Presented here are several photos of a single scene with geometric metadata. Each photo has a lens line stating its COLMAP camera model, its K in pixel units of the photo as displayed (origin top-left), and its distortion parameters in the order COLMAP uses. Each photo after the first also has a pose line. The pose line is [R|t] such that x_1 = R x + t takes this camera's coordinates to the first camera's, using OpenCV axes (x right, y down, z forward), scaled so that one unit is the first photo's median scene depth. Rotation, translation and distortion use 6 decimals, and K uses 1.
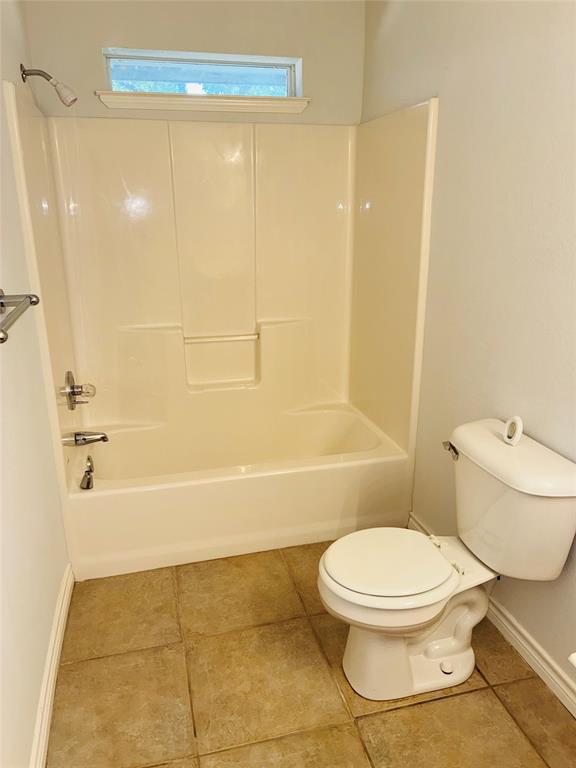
lens RADIAL K [[584.4, 0, 288.0], [0, 584.4, 384.0], [0, 0, 1]] dist [0.059906, -0.086869]
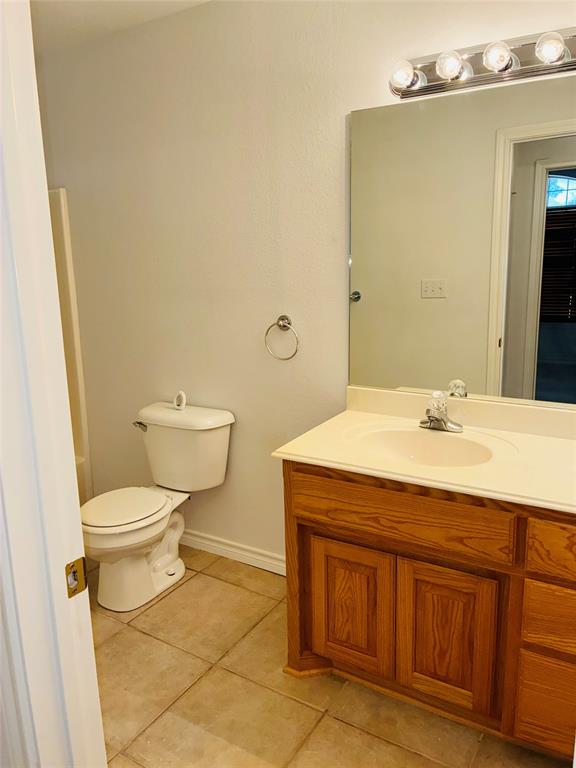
lens RADIAL K [[584.4, 0, 288.0], [0, 584.4, 384.0], [0, 0, 1]] dist [0.059906, -0.086869]
pose [[0.715446, -0.141357, 0.684218, -0.459495], [0.219290, 0.975263, -0.027812, 0.138040], [-0.663362, 0.169940, 0.728747, -0.328629]]
